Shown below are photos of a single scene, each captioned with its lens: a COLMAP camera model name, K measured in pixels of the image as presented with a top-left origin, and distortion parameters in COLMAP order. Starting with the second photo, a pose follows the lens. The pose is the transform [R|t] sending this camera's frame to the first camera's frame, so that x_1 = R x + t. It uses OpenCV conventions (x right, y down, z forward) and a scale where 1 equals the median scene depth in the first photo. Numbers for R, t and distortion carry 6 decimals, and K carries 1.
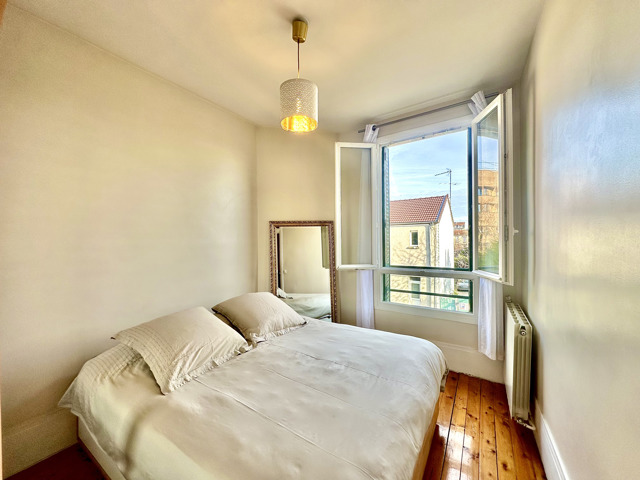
lens RADIAL K [[254.2, 0, 320.0], [0, 254.2, 240.0], [0, 0, 1]] dist [-0.005651, -0.000122]
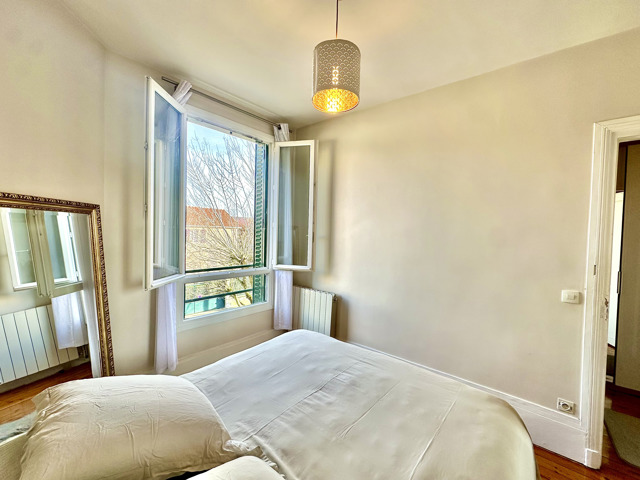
lens RADIAL K [[254.2, 0, 320.0], [0, 254.2, 240.0], [0, 0, 1]] dist [-0.005651, -0.000122]
pose [[0.124131, -0.009159, 0.992224, -0.762157], [-0.020325, 0.999724, 0.011771, -0.029938], [-0.992058, -0.021628, 0.123911, 0.827366]]
